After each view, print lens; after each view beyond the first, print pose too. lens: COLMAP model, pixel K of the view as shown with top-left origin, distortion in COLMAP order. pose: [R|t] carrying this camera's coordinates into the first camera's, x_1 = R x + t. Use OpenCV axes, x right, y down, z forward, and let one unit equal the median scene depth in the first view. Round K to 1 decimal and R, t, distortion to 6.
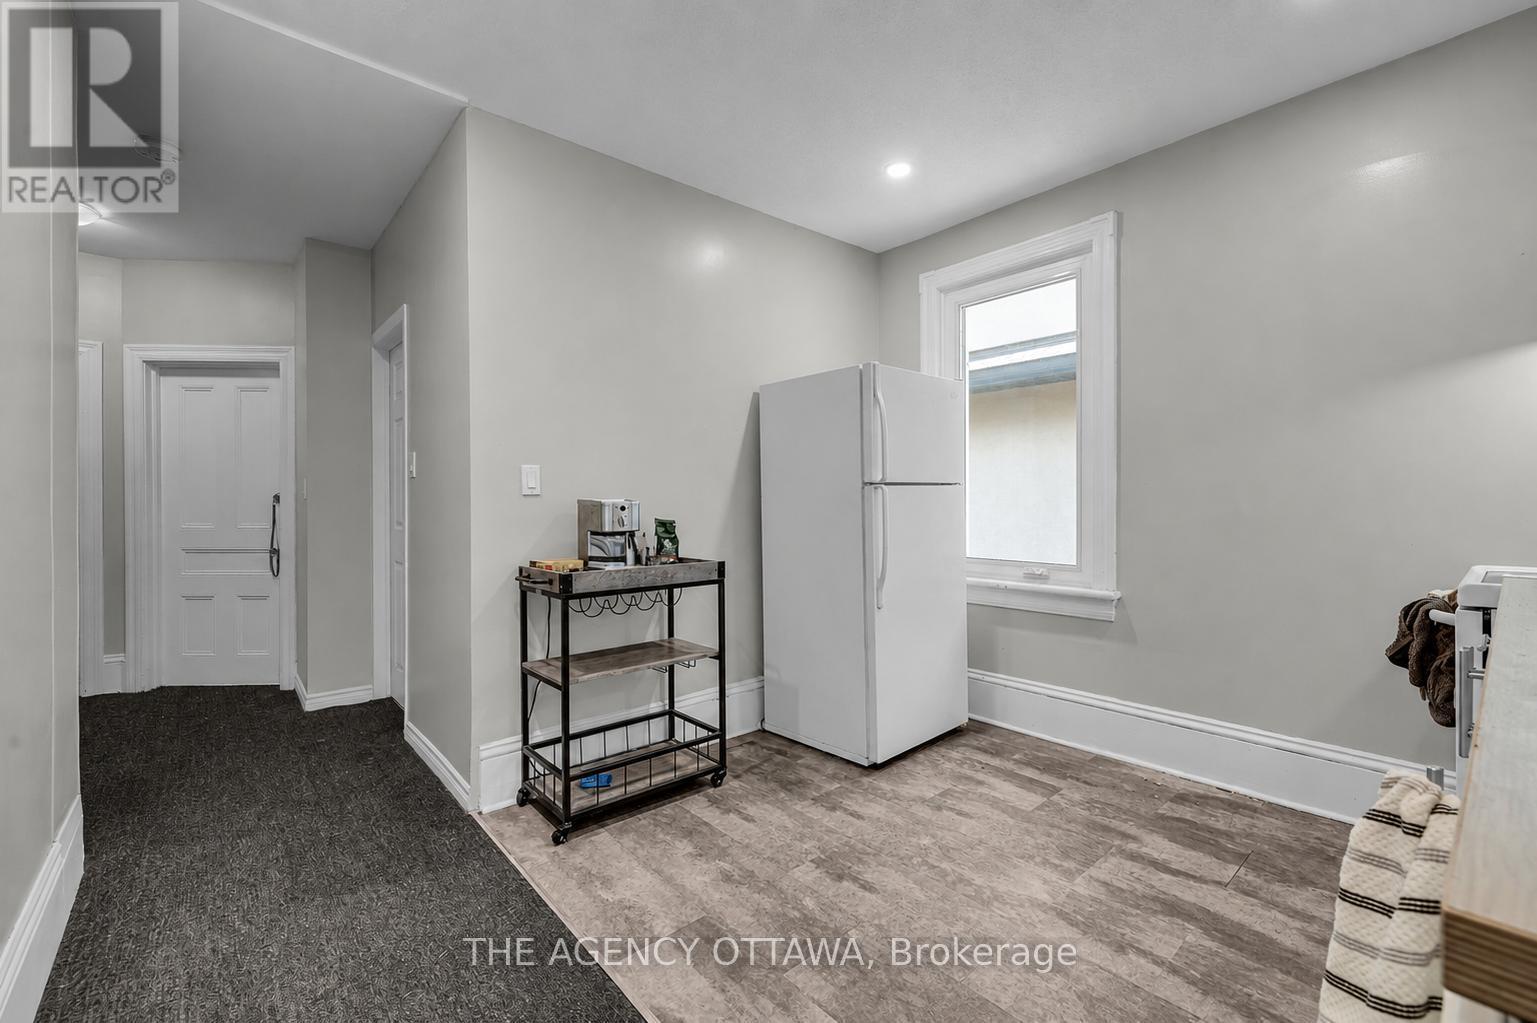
lens RADIAL K [[645.5, 0, 768.5], [0, 645.5, 511.5], [0, 0, 1]] dist [-0.001323, -0.000042]
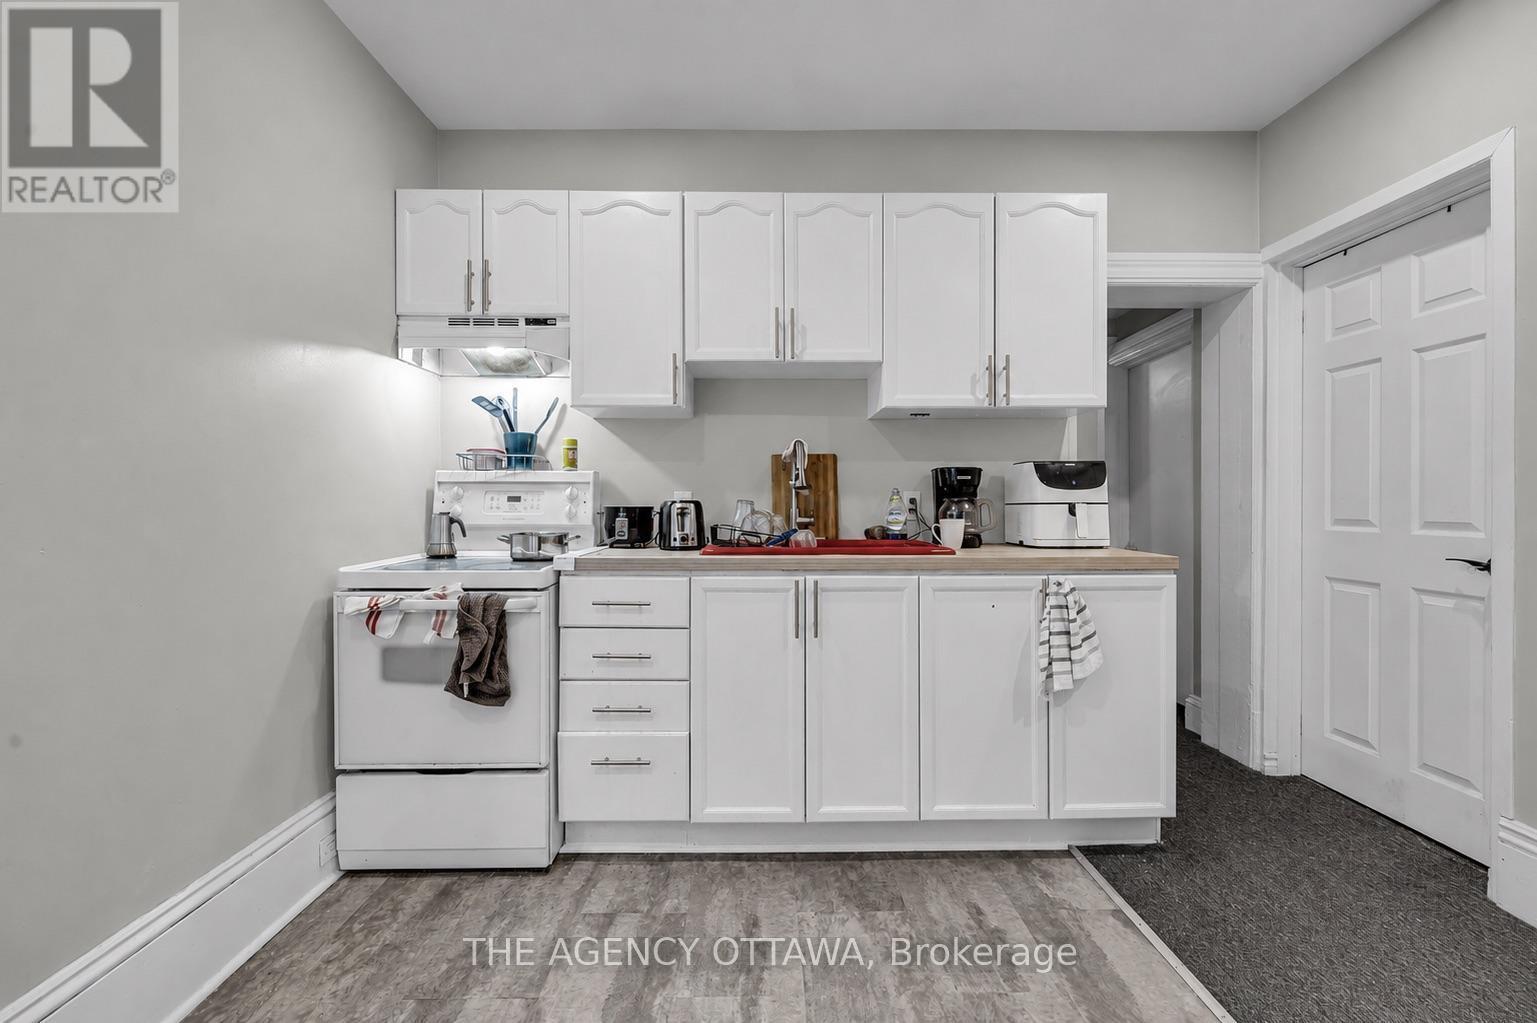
lens RADIAL K [[652.2, 0, 763.4], [0, 652.2, 512.5], [0, 0, 1]] dist [0.000653, -0.000065]
pose [[-0.767528, -0.004481, 0.641000, 0.003576], [0.014827, 0.999584, 0.024742, -0.009981], [-0.640844, 0.028495, -0.767142, 0.967614]]
